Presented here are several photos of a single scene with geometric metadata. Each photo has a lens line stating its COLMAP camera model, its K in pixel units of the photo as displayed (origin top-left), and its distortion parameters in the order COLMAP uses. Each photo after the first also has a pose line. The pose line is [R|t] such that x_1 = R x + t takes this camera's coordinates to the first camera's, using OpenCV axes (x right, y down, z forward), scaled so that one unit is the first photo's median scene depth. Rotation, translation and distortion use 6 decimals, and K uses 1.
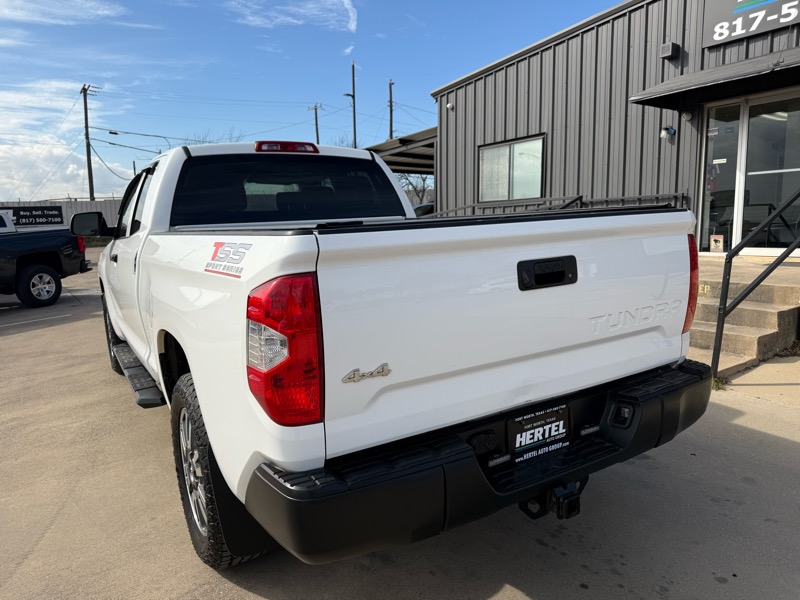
lens RADIAL K [[556.1, 0, 415.7], [0, 556.1, 310.4], [0, 0, 1]] dist [0.024043, -0.019174]
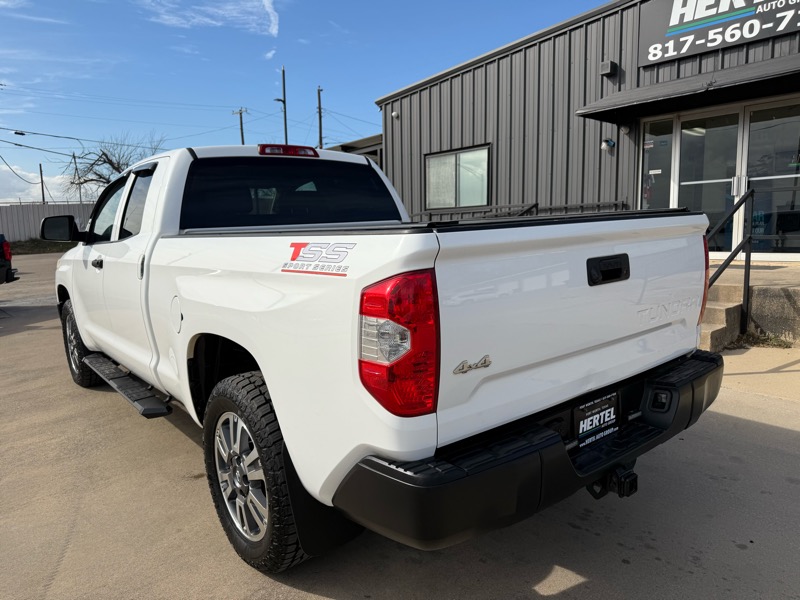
lens RADIAL K [[556.1, 0, 412.3], [0, 556.1, 310.9], [0, 0, 1]] dist [0.024043, -0.019174]
pose [[0.991500, -0.018217, 0.128826, -0.146629], [0.019784, 0.999745, -0.010898, 0.008855], [-0.128595, 0.013354, 0.991607, -0.013358]]
